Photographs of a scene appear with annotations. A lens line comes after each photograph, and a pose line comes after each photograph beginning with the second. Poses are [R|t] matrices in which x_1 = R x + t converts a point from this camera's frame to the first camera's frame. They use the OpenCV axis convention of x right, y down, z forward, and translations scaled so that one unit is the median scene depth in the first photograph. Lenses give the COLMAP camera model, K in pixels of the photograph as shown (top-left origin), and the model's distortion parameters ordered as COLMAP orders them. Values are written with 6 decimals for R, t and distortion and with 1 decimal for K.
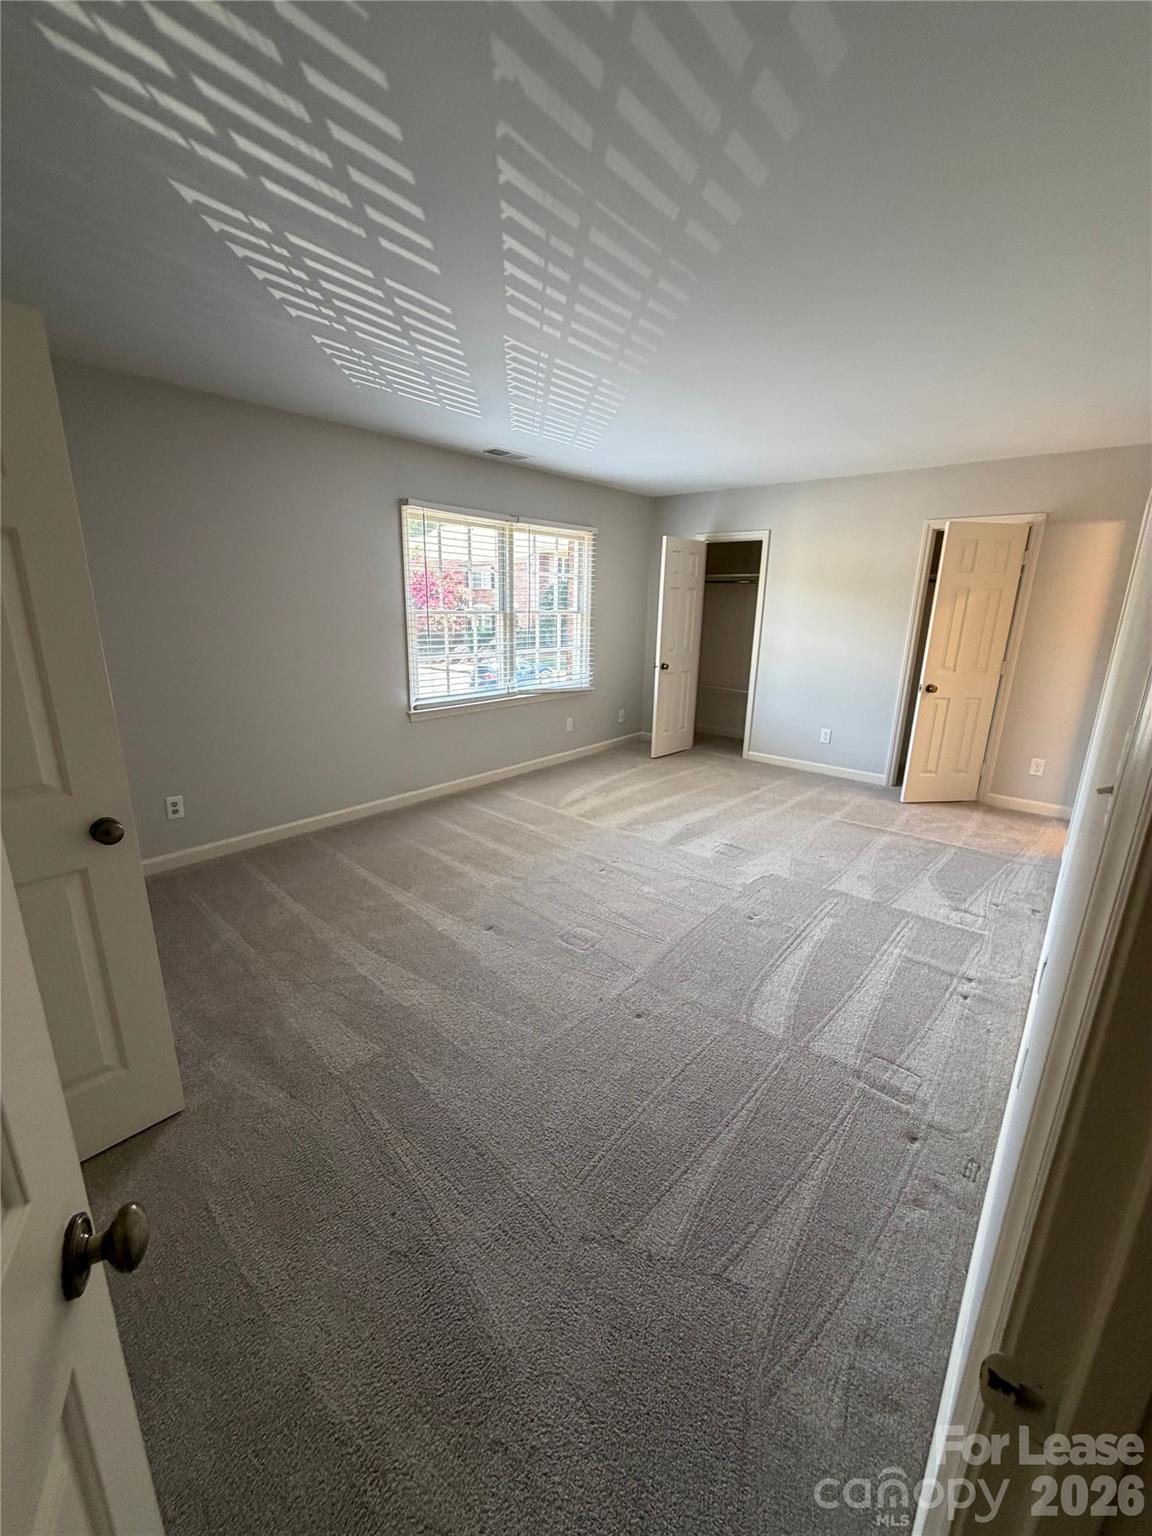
lens RADIAL K [[617.1, 0, 576.0], [0, 617.1, 768.0], [0, 0, 1]] dist [0.000740, -0.000056]
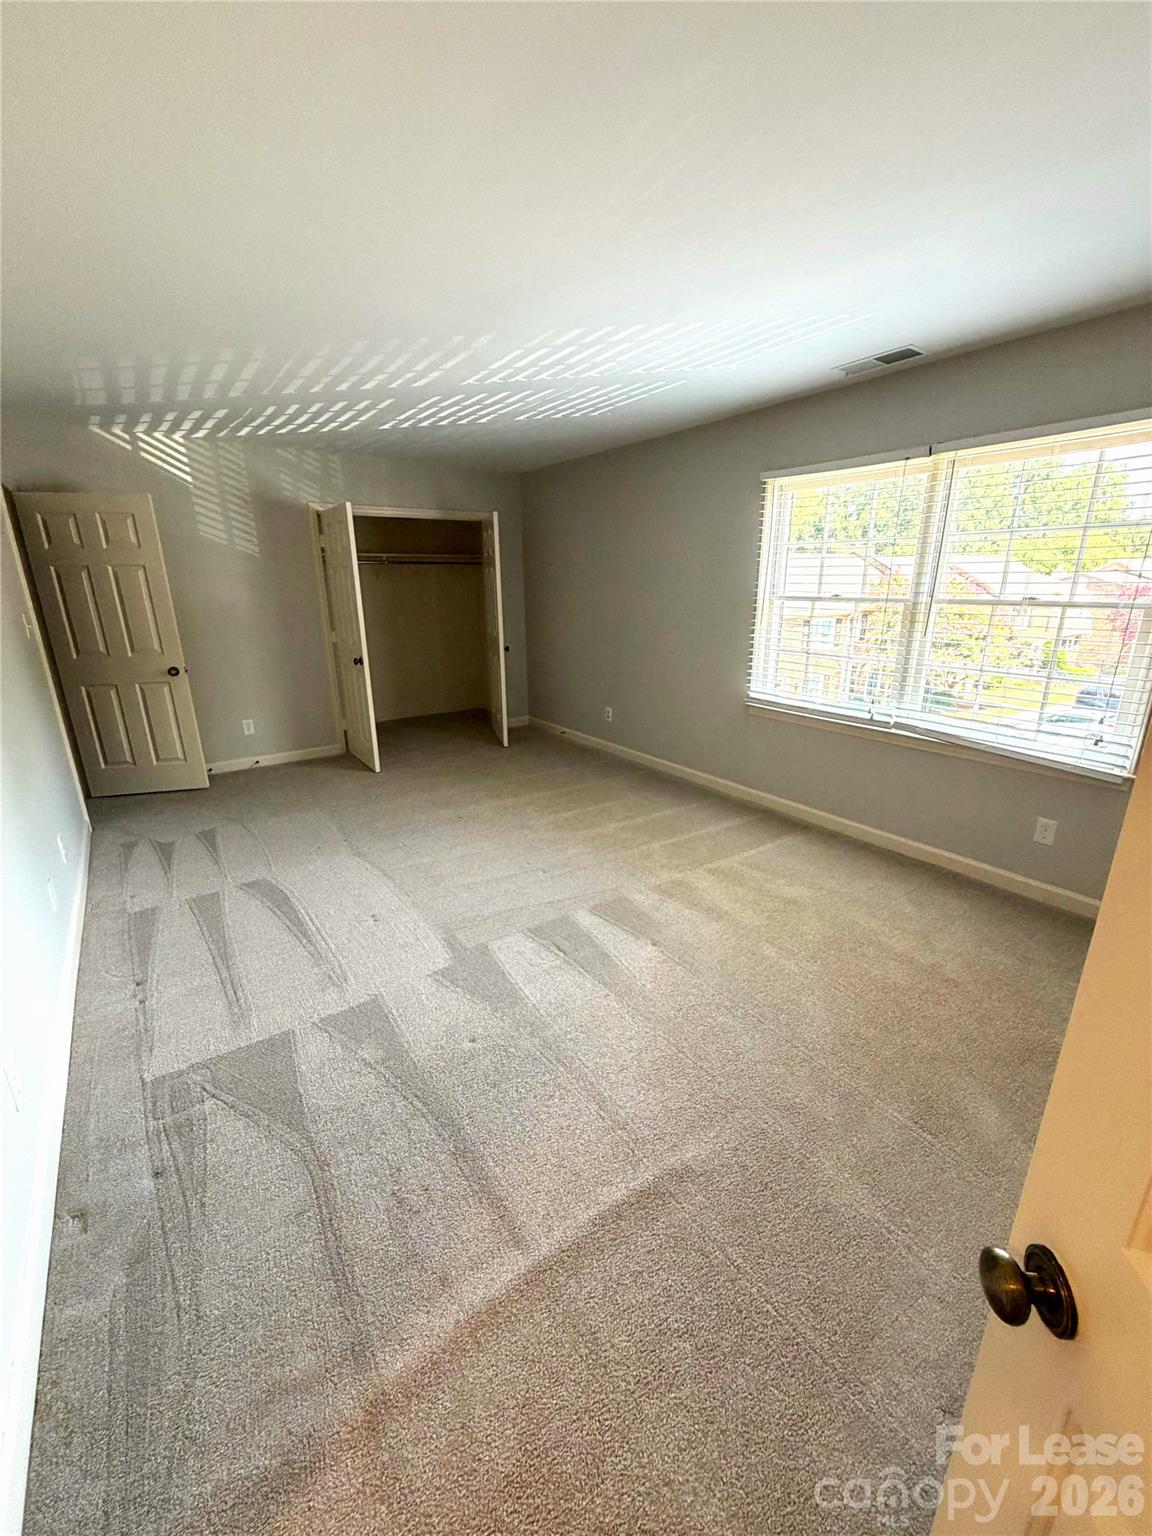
lens RADIAL K [[605.0, 0, 576.0], [0, 605.0, 768.0], [0, 0, 1]] dist [0.000845, 0.000160]
pose [[-0.240011, 0.275997, -0.930710, 0.720224], [-0.249654, 0.908939, 0.333922, -0.254709], [0.938119, 0.312500, -0.149251, 0.960137]]
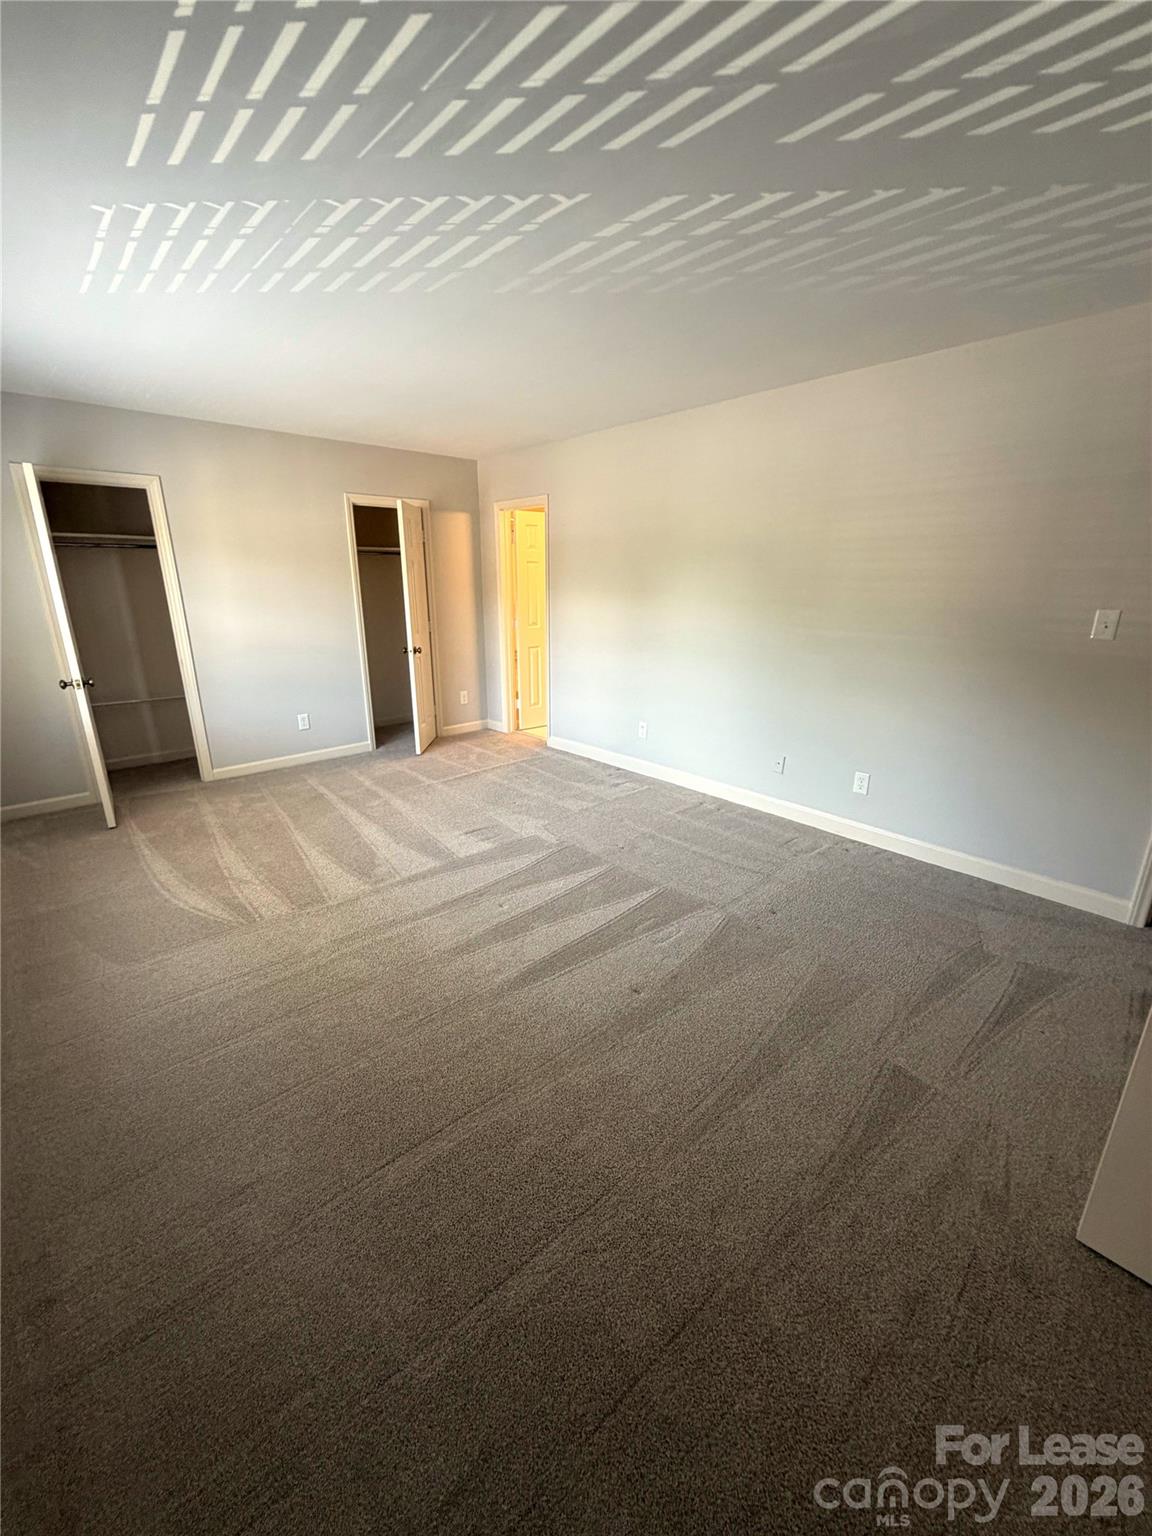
lens RADIAL K [[617.1, 0, 576.0], [0, 617.1, 768.0], [0, 0, 1]] dist [0.000740, -0.000056]
pose [[0.120496, -0.312126, 0.942368, -0.554180], [0.262681, 0.925473, 0.272943, -0.170229], [-0.957329, 0.214654, 0.193505, 0.580443]]
